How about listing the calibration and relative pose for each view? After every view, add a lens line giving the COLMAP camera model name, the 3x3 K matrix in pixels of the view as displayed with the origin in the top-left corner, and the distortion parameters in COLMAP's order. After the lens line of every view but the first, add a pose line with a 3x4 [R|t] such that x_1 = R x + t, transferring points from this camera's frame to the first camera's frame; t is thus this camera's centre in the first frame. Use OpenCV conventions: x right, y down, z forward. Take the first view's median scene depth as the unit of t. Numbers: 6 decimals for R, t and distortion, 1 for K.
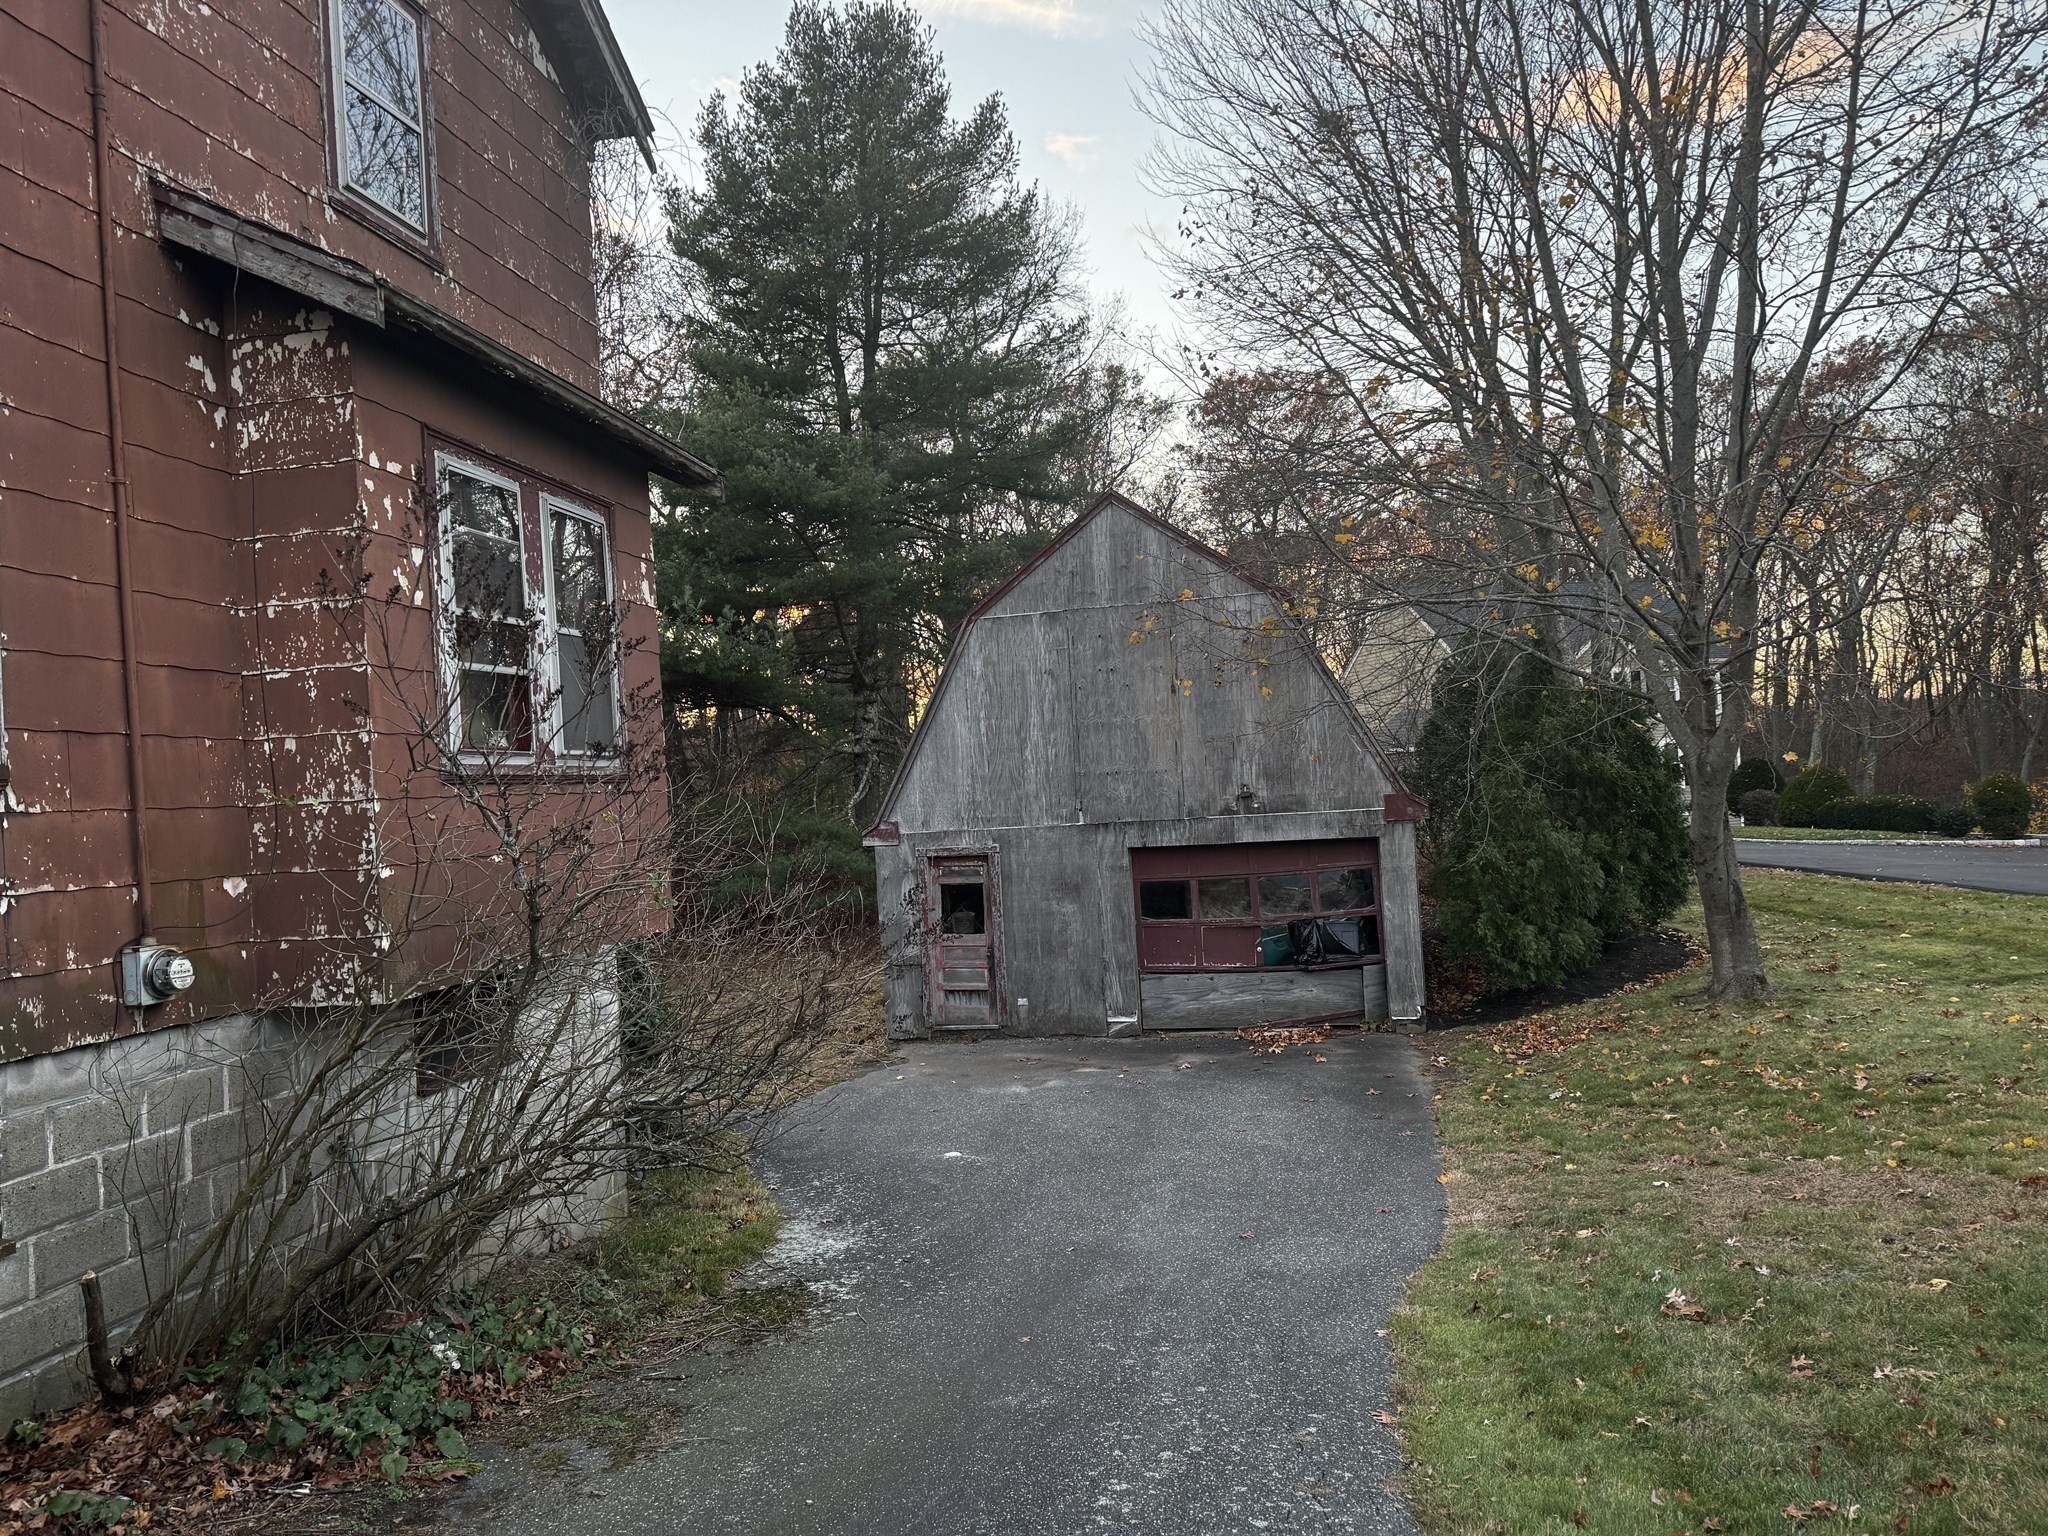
lens RADIAL K [[1457.5, 0, 1010.5], [0, 1457.5, 742.3], [0, 0, 1]] dist [0.056935, -0.075723]
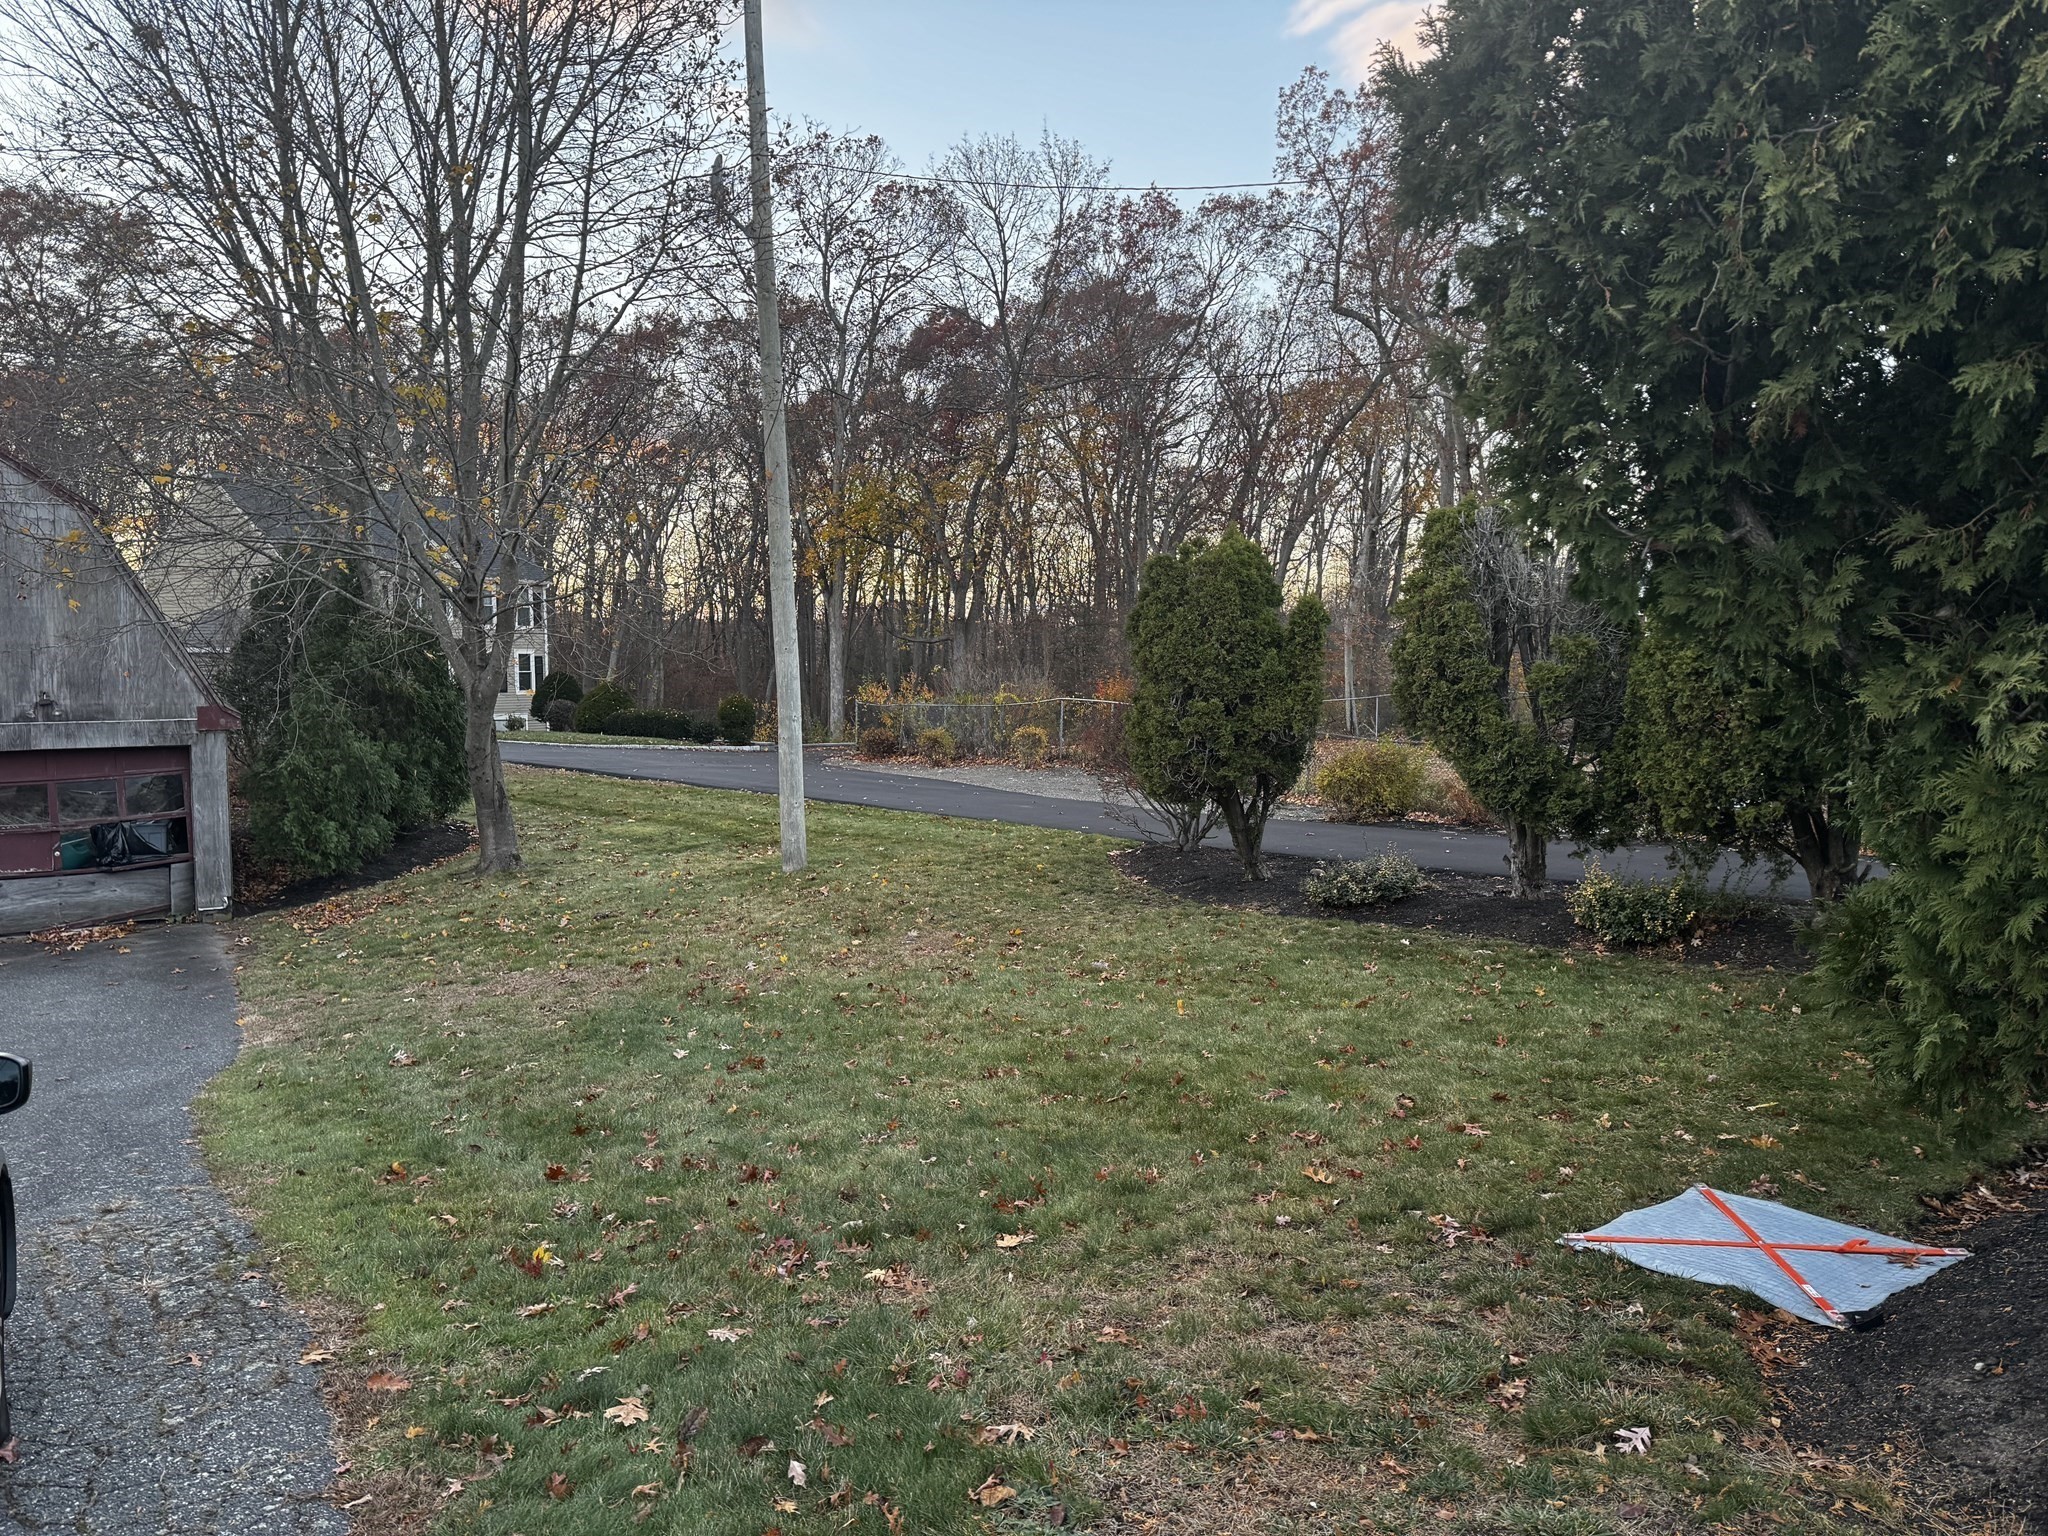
lens RADIAL K [[1457.5, 0, 1010.5], [0, 1457.5, 742.3], [0, 0, 1]] dist [0.056935, -0.075723]
pose [[0.726900, 0.007686, 0.686701, -0.059533], [-0.054787, 0.997399, 0.046830, -0.023456], [-0.684555, -0.071663, 0.725430, -0.221494]]
